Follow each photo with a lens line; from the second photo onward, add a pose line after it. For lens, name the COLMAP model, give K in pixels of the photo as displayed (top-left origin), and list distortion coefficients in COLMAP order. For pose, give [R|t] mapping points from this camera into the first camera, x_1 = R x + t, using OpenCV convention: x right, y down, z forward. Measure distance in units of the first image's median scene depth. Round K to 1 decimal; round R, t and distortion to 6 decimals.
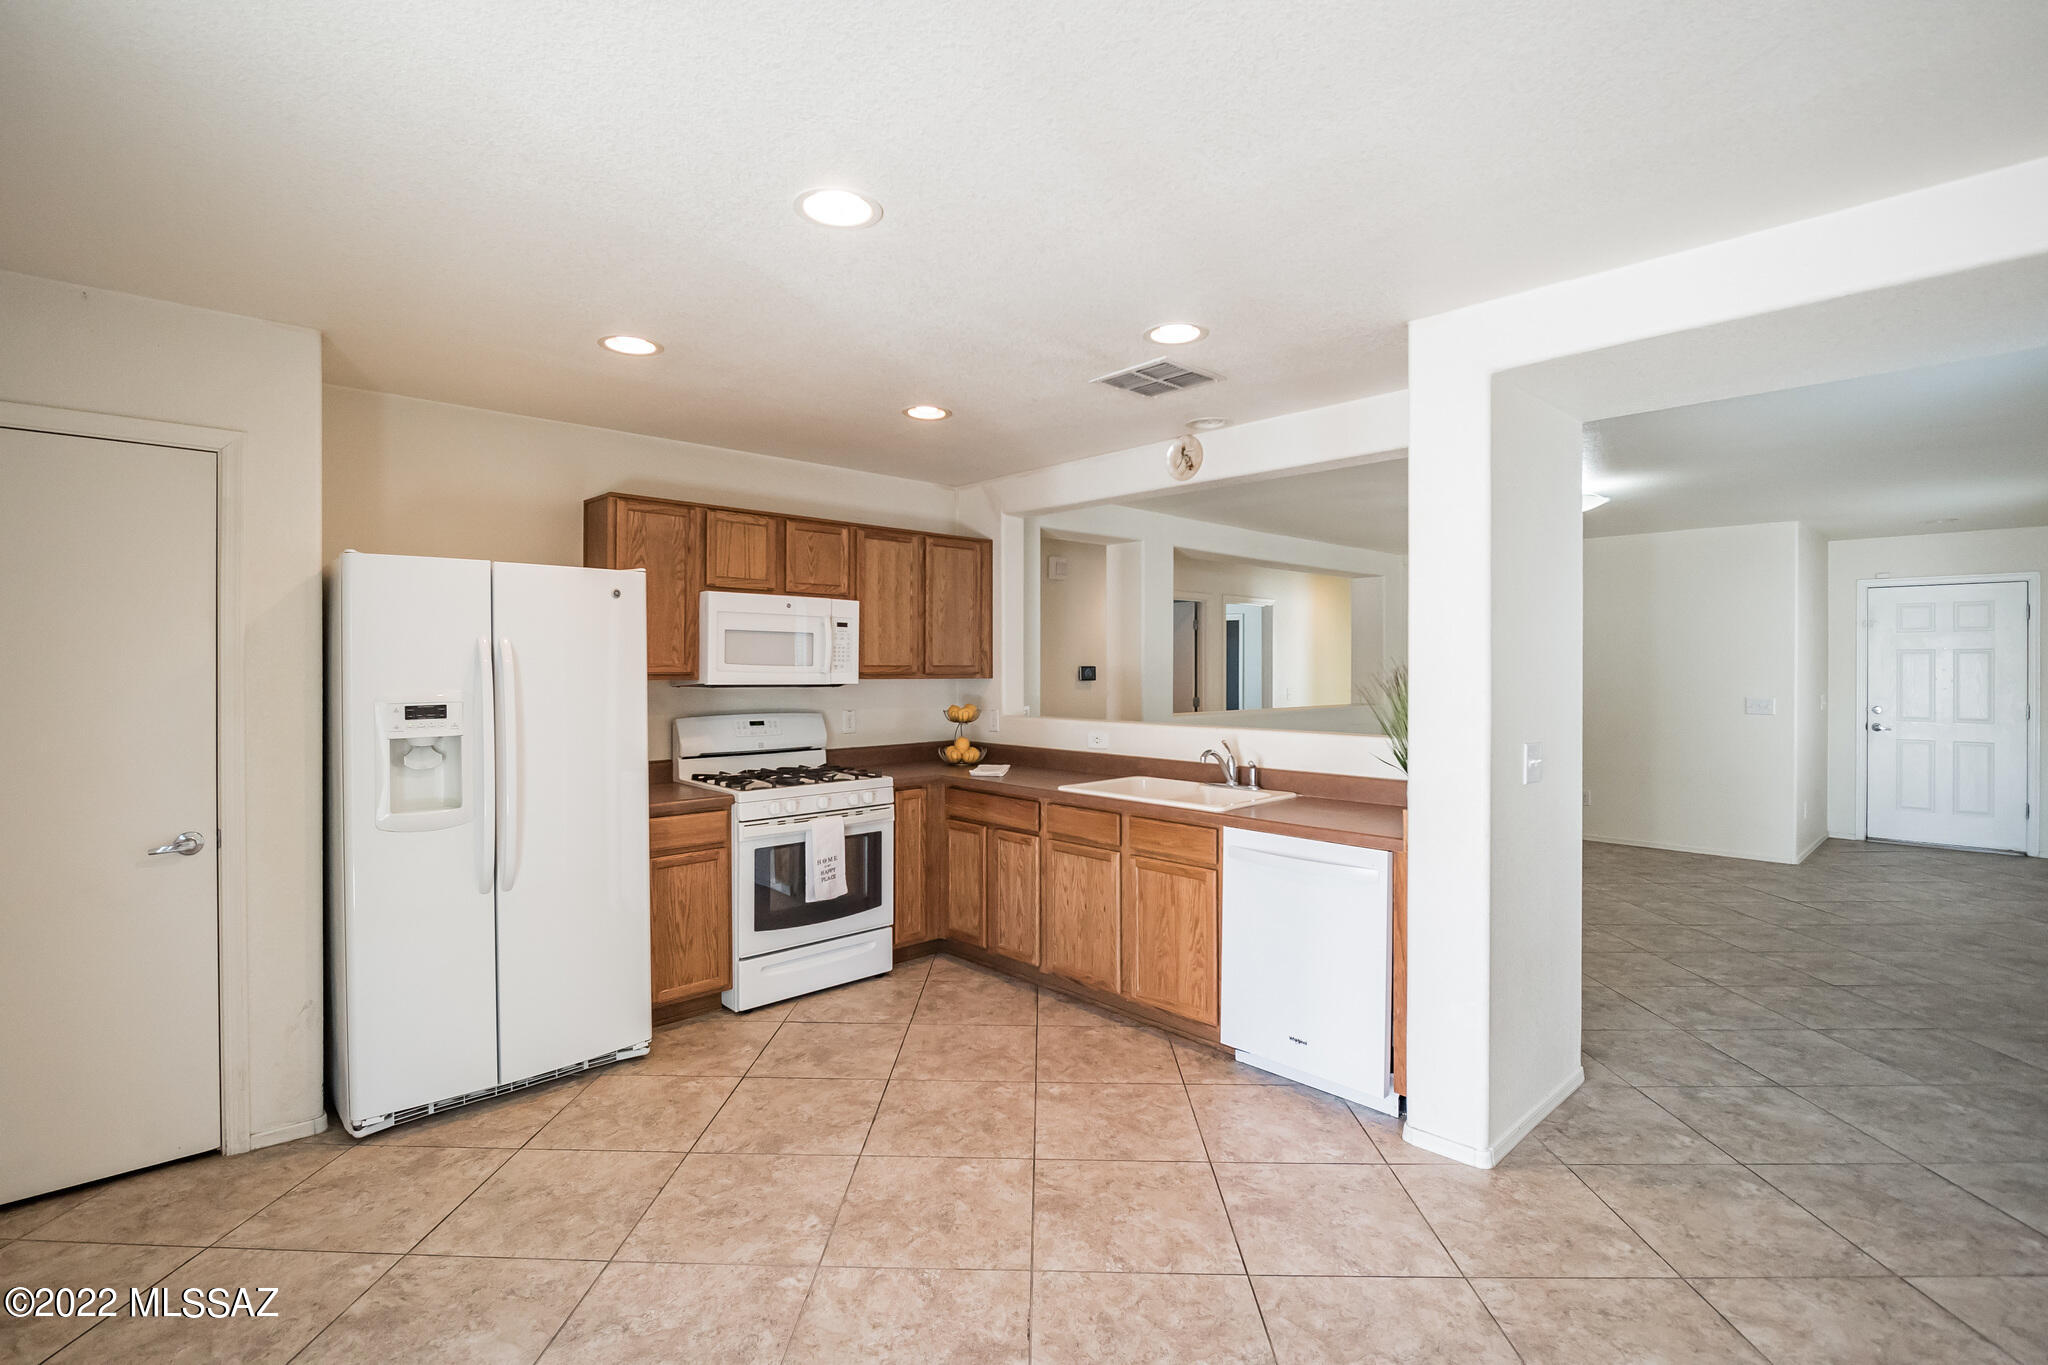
lens RADIAL K [[959.3, 0, 1014.0], [0, 959.3, 671.7], [0, 0, 1]] dist [-0.015998, 0.000623]
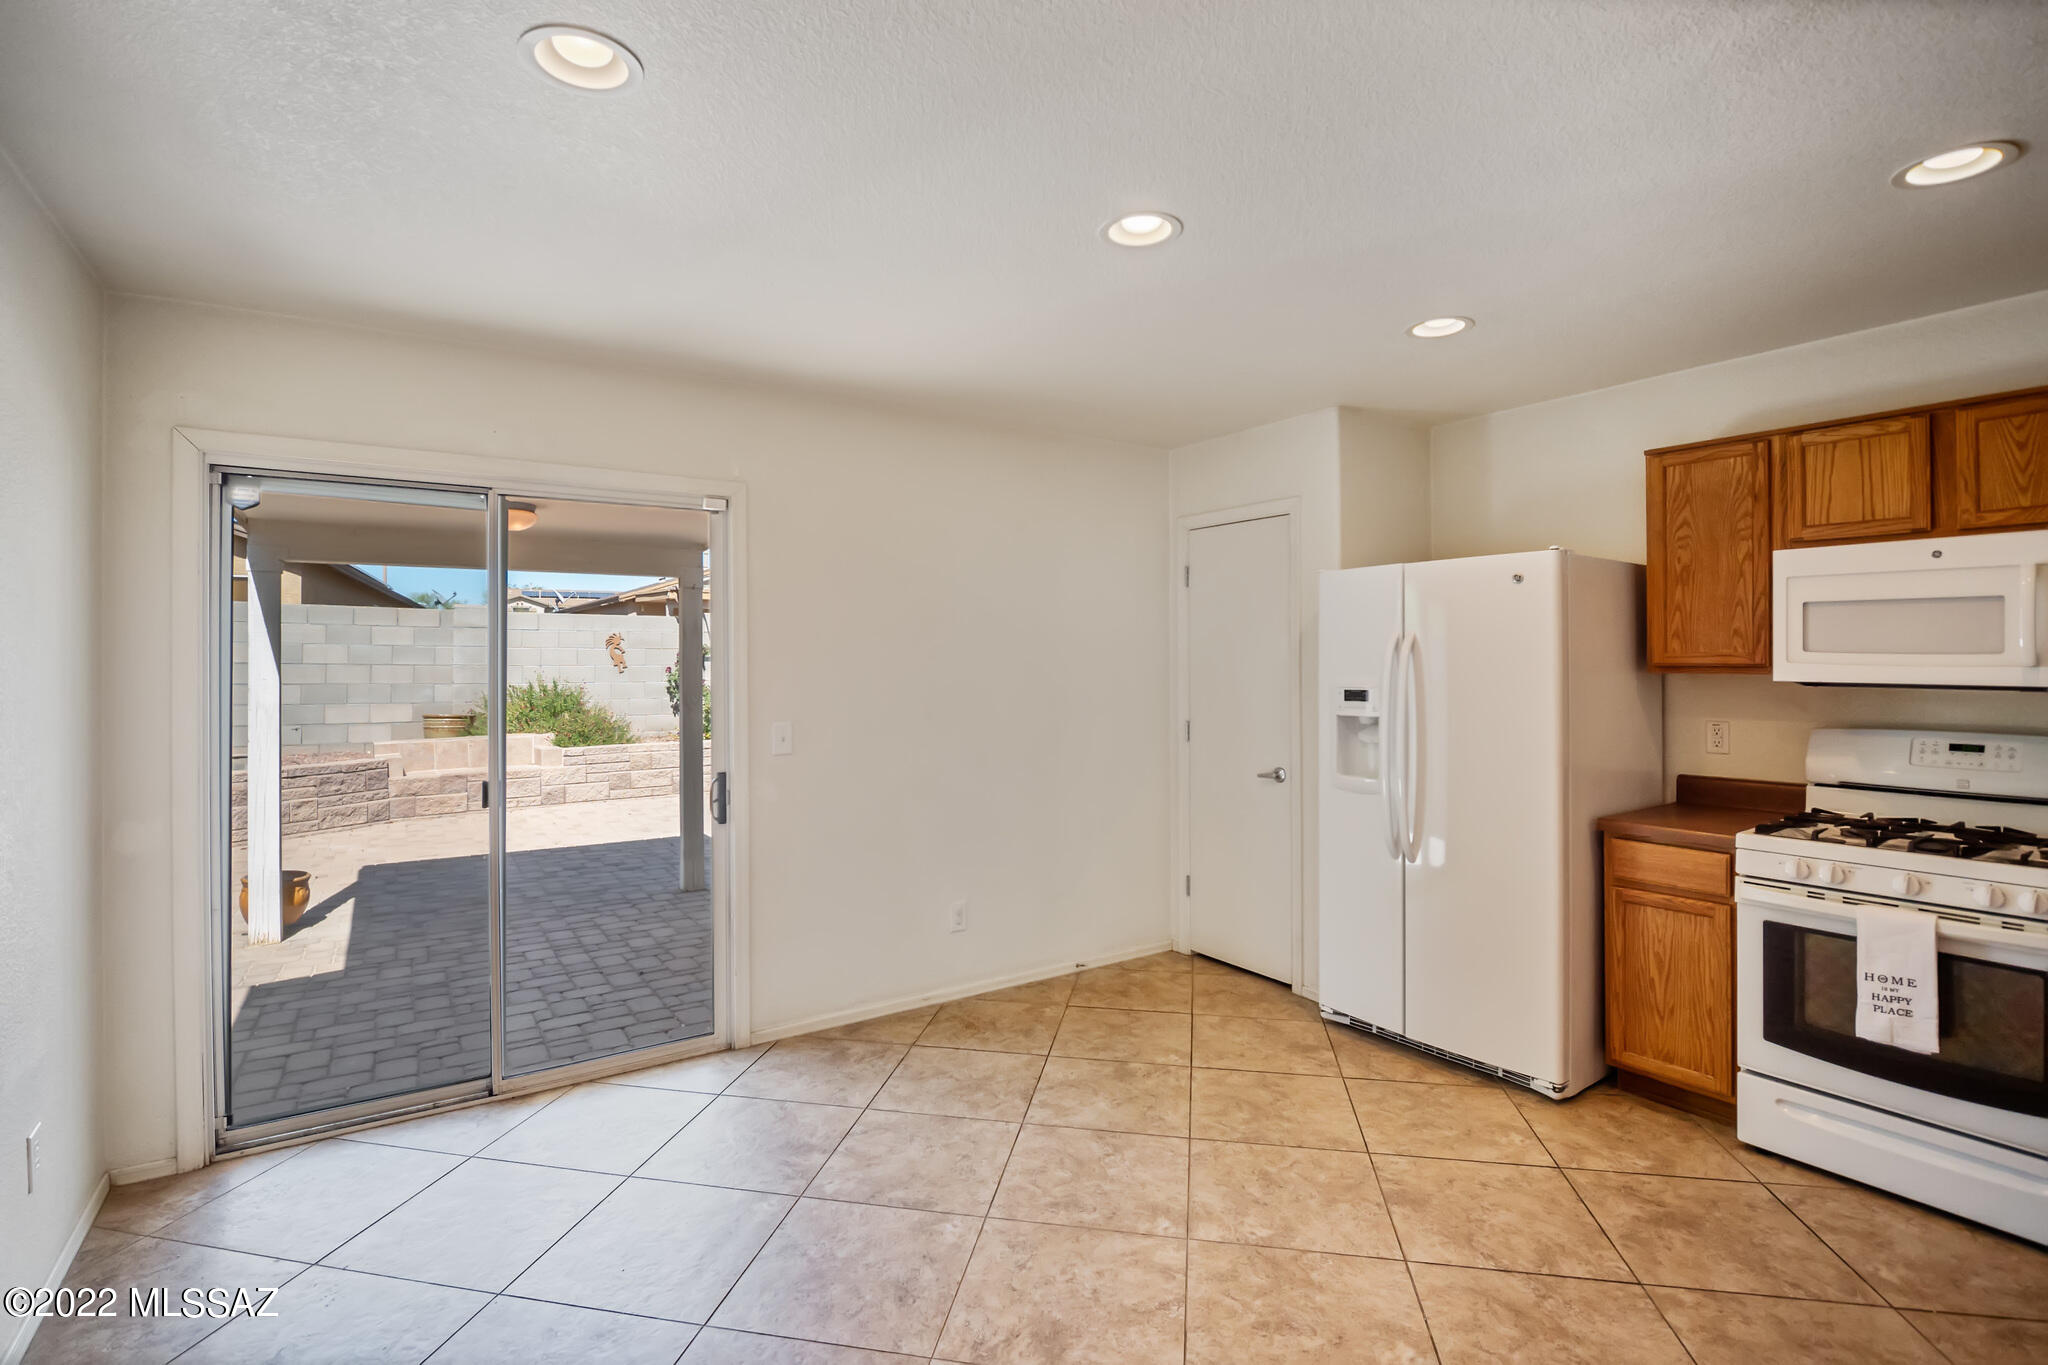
lens RADIAL K [[973.5, 0, 1023.5], [0, 973.5, 658.0], [0, 0, 1]] dist [-0.003216, -0.000489]
pose [[-0.167532, -0.001723, -0.985865, 0.529993], [-0.000788, 0.999998, -0.001614, -0.002489], [0.985866, 0.000506, -0.167533, 0.612925]]
